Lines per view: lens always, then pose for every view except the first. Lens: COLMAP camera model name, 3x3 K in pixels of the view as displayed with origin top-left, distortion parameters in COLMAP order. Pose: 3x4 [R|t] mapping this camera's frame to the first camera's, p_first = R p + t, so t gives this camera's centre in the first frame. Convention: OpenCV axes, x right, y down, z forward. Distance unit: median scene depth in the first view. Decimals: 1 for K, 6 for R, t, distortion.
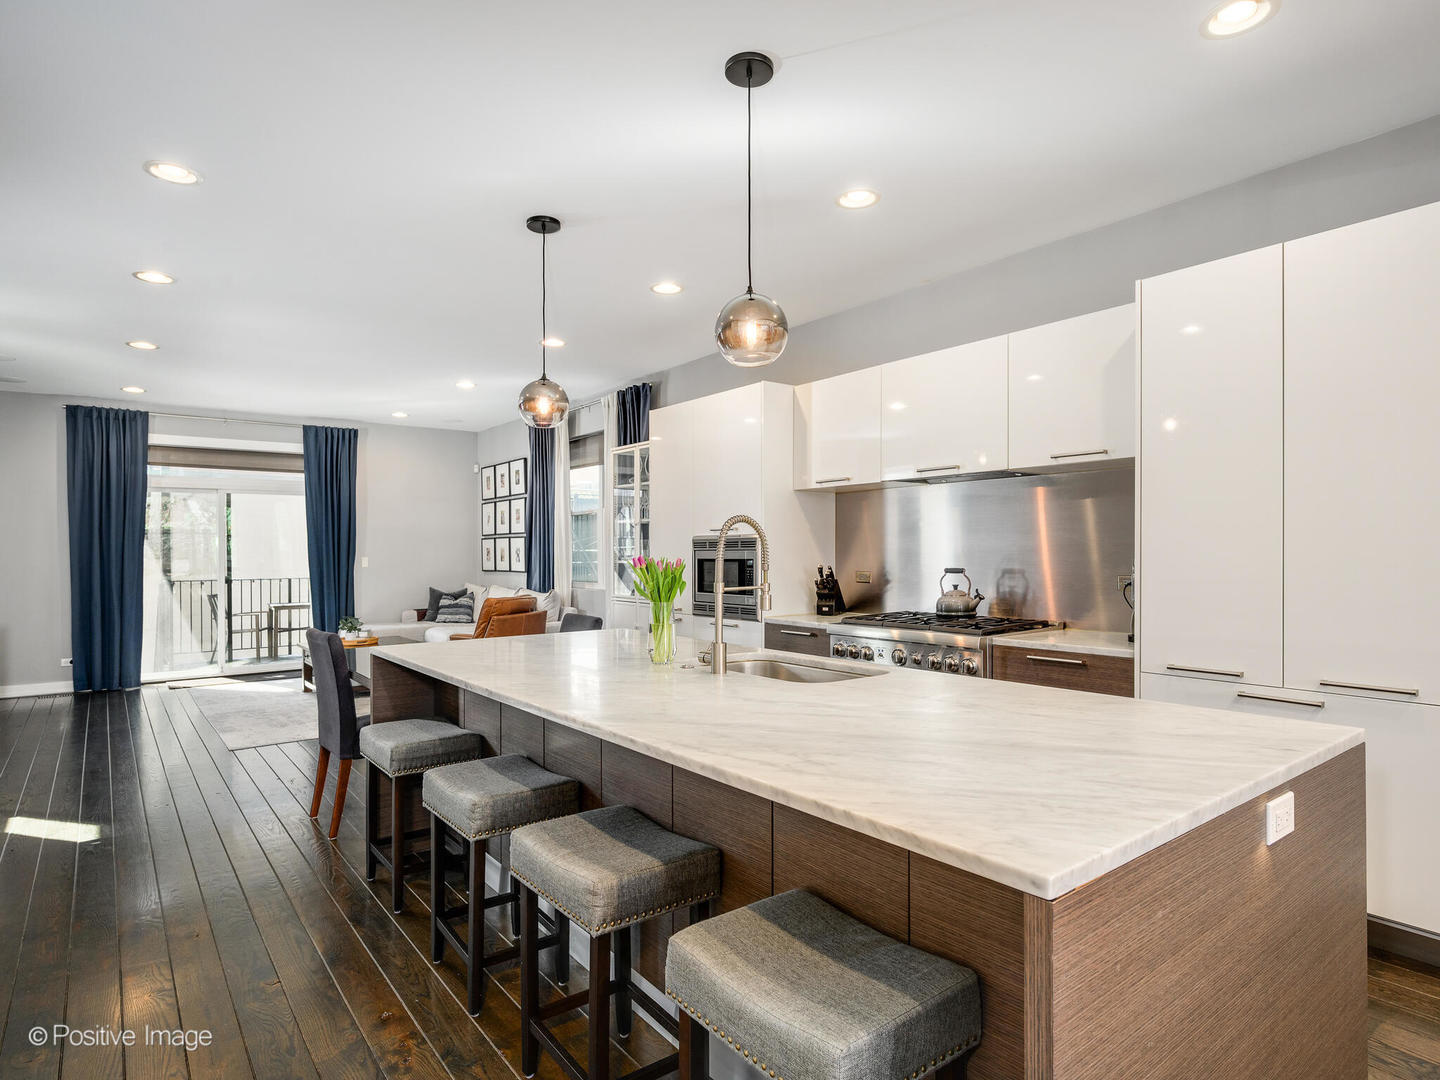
lens RADIAL K [[769.0, 0, 694.6], [0, 769.0, 548.4], [0, 0, 1]] dist [0.002326, -0.002658]
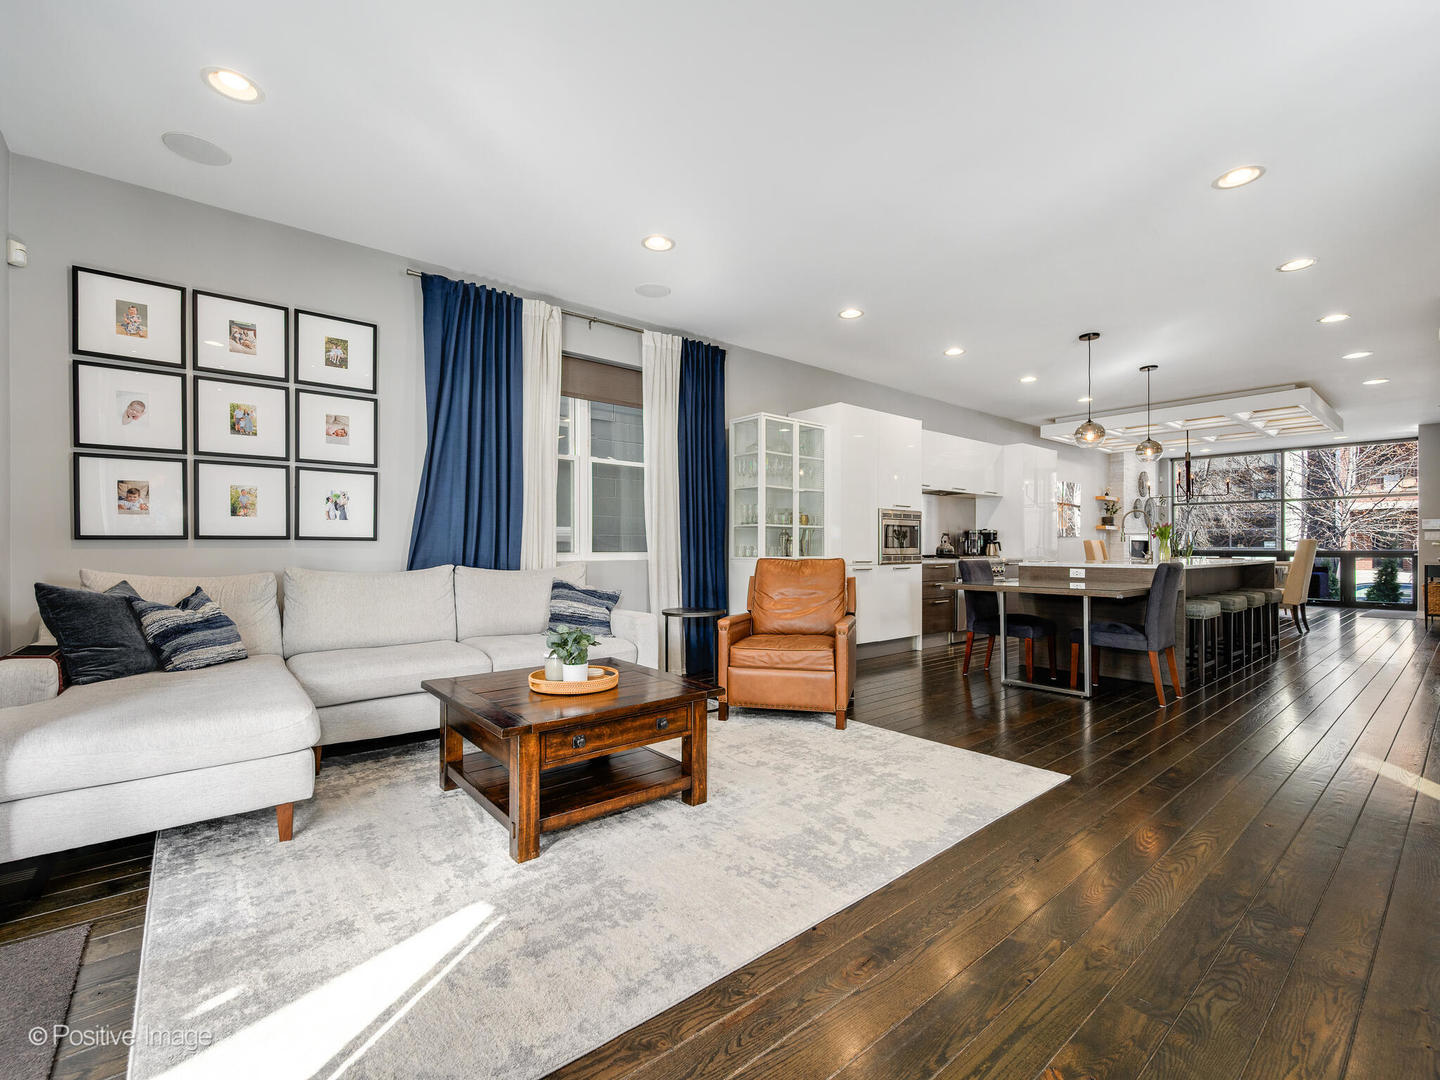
lens RADIAL K [[635.5, 0, 718.9], [0, 635.5, 547.4], [0, 0, 1]] dist [-0.004196, -0.000222]
pose [[-0.031691, 0.003955, 0.999490, -0.753149], [-0.008573, 0.999954, -0.004228, 0.041252], [-0.999461, -0.008703, -0.031656, 0.866732]]
